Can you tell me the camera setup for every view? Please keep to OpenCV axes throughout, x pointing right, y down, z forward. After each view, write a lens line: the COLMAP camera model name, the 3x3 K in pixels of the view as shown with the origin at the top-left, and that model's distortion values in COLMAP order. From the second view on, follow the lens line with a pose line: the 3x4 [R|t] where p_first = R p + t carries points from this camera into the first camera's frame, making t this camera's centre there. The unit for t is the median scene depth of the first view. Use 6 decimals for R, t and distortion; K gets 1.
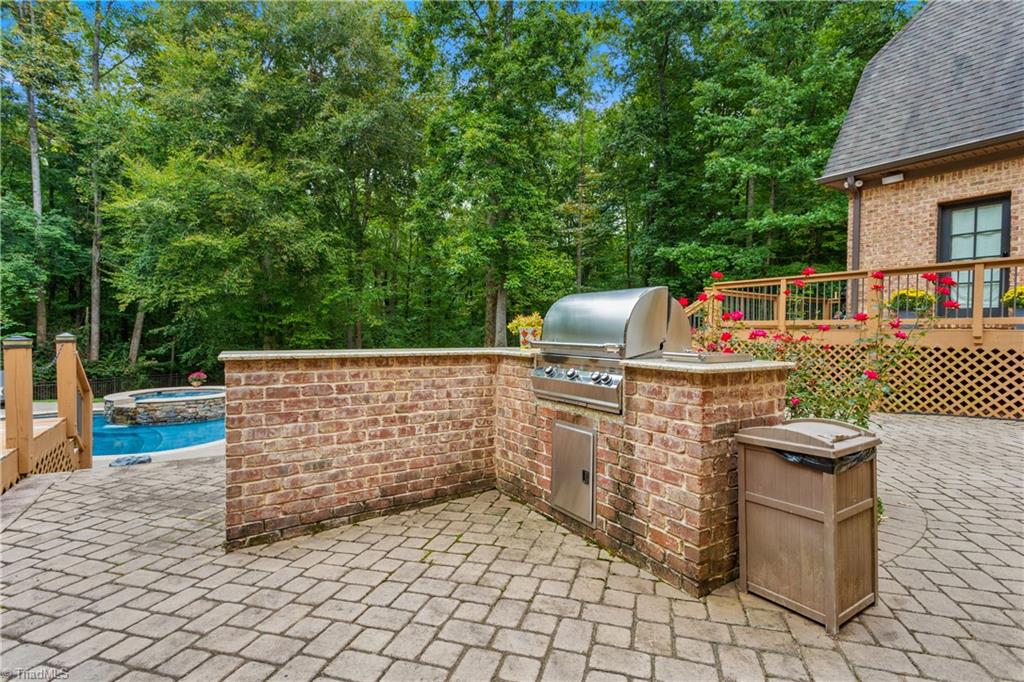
lens RADIAL K [[495.5, 0, 509.3], [0, 495.5, 340.9], [0, 0, 1]] dist [-0.004175, 0.001821]
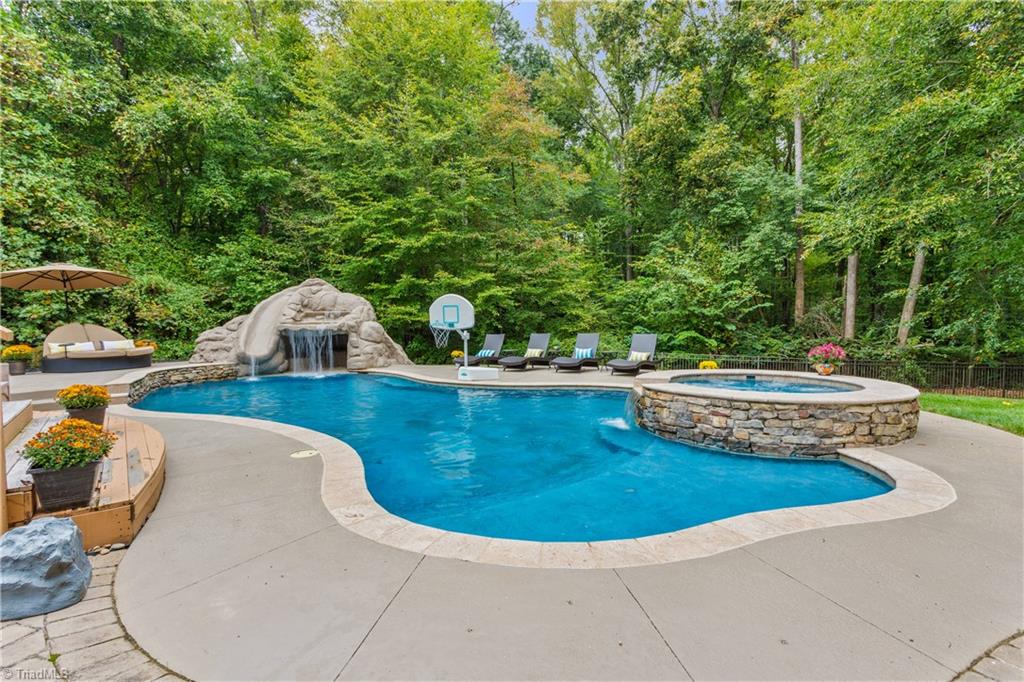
lens RADIAL K [[495.5, 0, 508.1], [0, 495.5, 339.8], [0, 0, 1]] dist [-0.004175, 0.001821]
pose [[0.140869, 0.024923, -0.989714, -0.125090], [-0.008608, 0.999676, 0.023948, 0.030878], [0.989991, 0.005146, 0.141038, 0.384409]]
